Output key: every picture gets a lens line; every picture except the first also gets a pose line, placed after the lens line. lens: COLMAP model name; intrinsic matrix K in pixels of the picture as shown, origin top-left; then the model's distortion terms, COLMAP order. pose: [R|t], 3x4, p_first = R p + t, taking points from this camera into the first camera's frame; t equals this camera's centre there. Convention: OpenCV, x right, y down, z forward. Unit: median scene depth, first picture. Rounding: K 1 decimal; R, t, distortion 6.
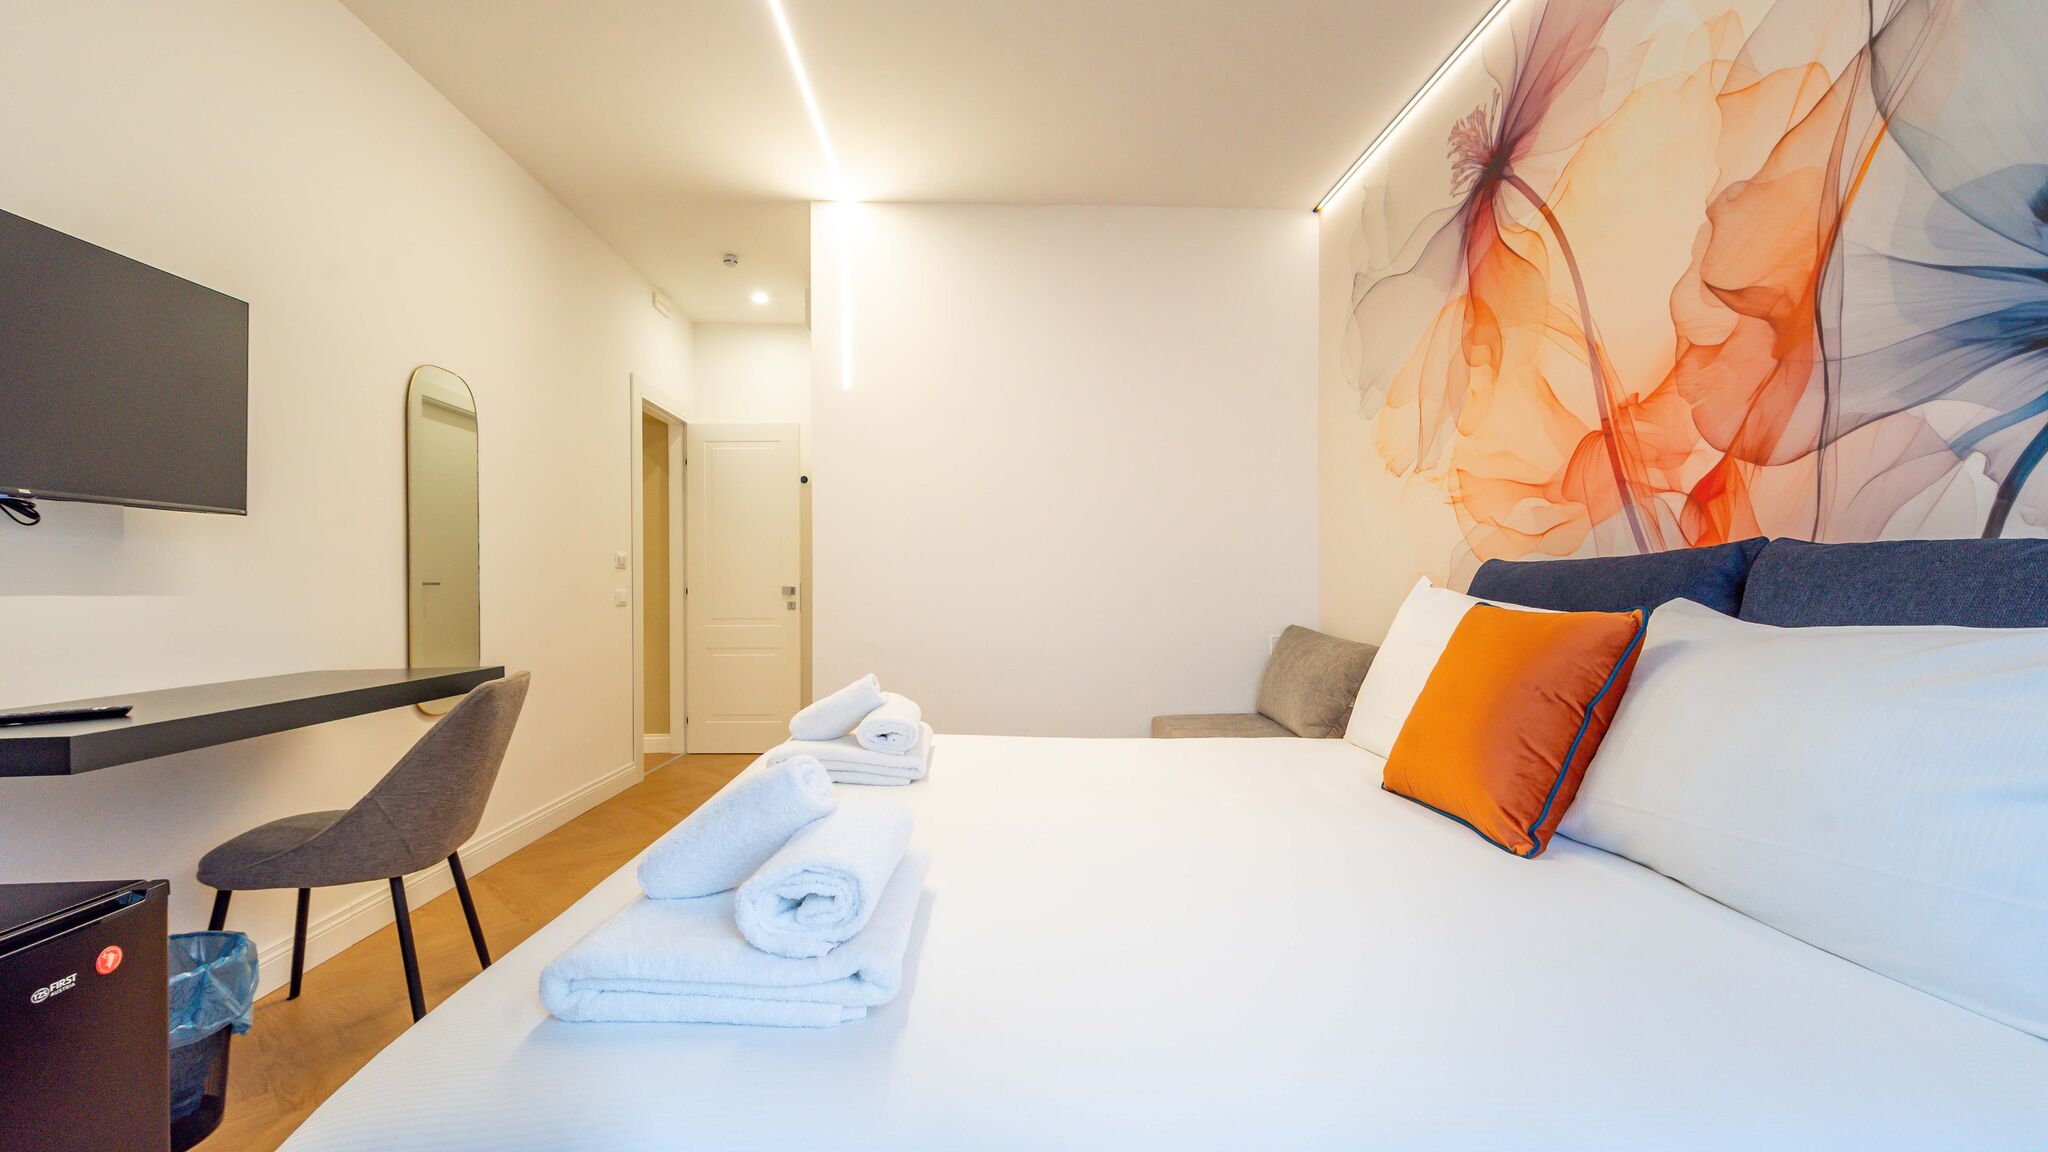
lens RADIAL K [[810.5, 0, 1012.7], [0, 810.5, 590.2], [0, 0, 1]] dist [0.013290, -0.004191]
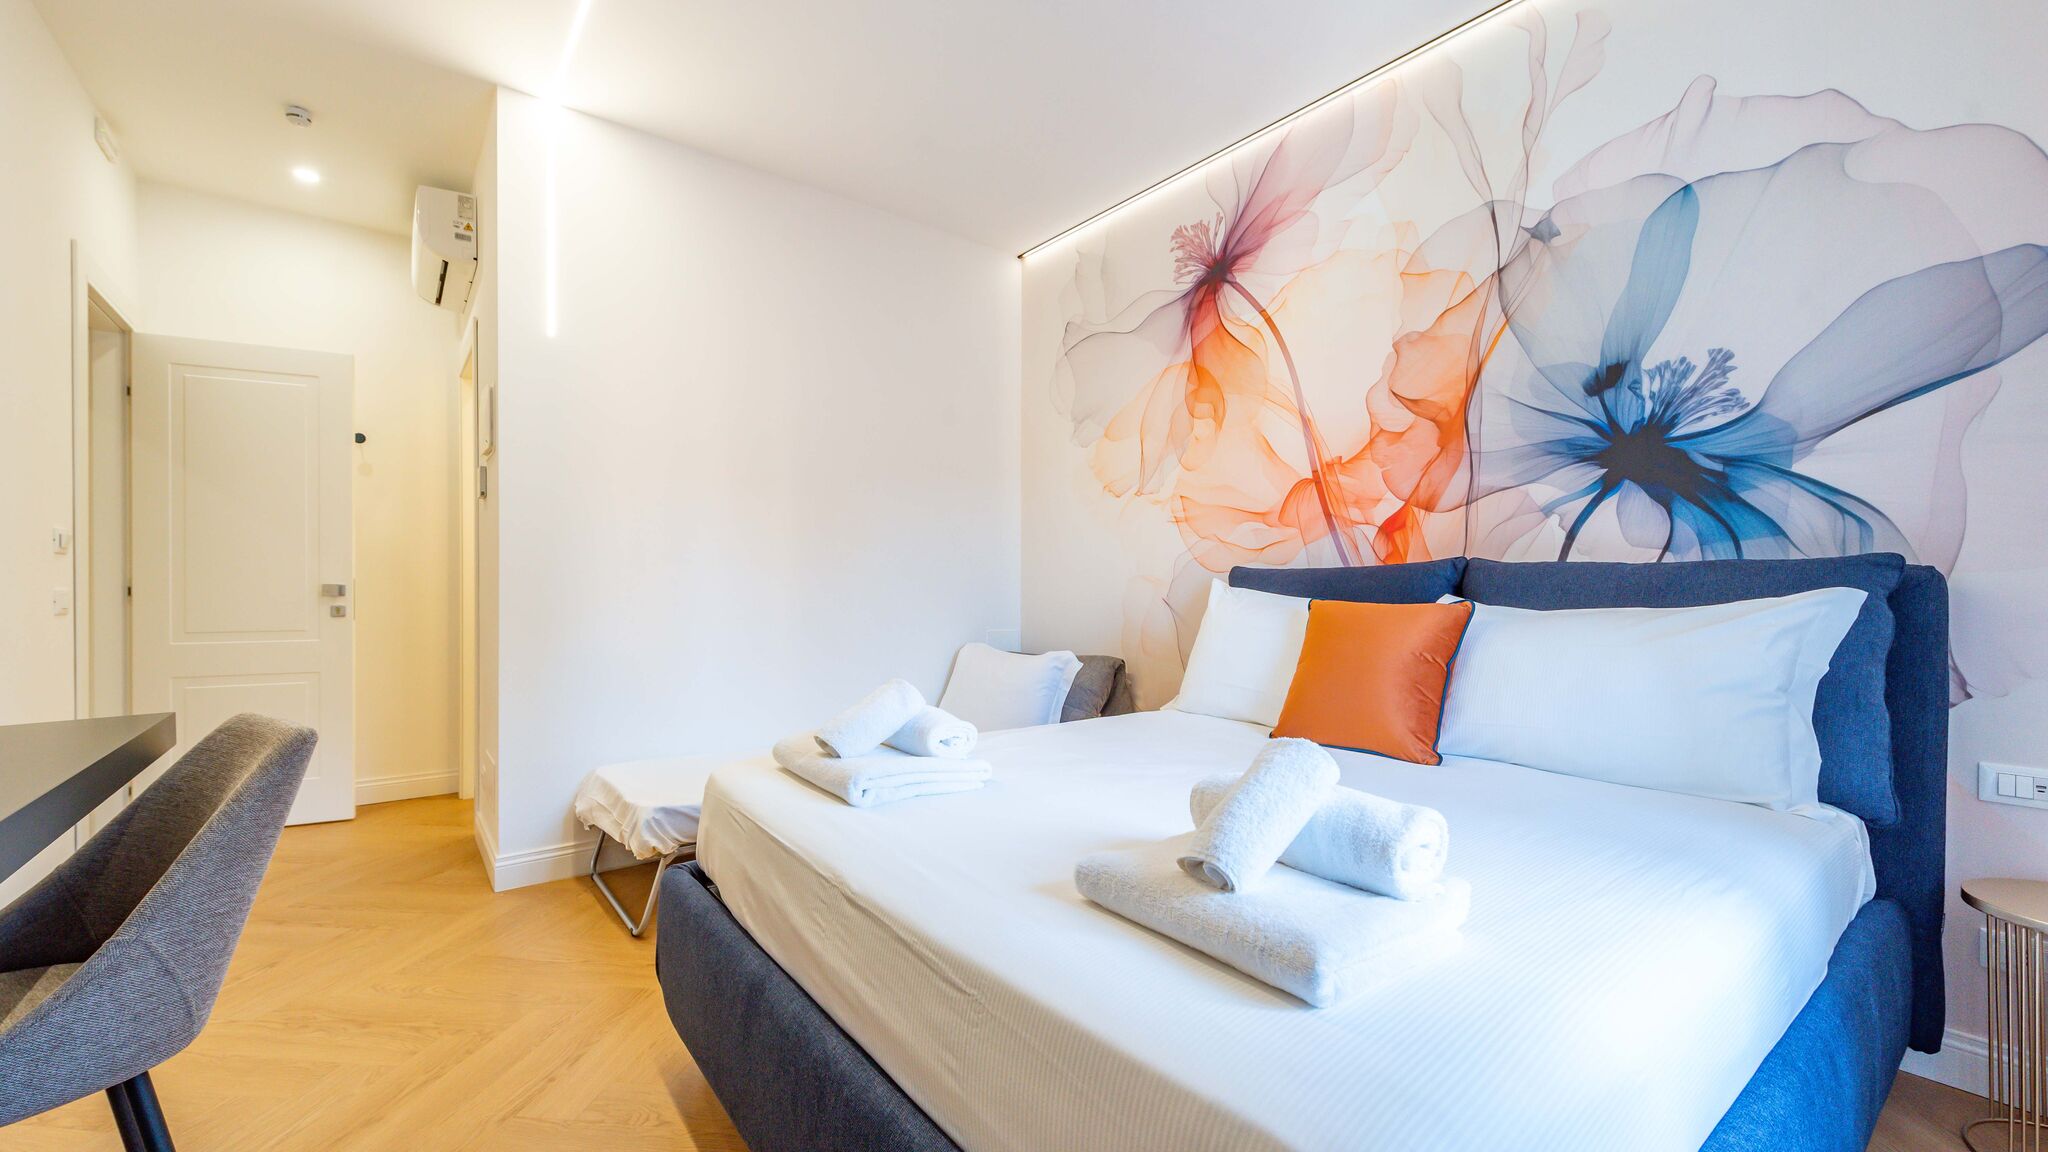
lens RADIAL K [[810.5, 0, 1018.5], [0, 810.5, 589.7], [0, 0, 1]] dist [0.013290, -0.004191]
pose [[0.810848, -0.000506, 0.585257, -0.555440], [0.000817, 1.000000, -0.000266, 0.000004], [-0.585256, 0.000694, 0.810848, 0.146572]]
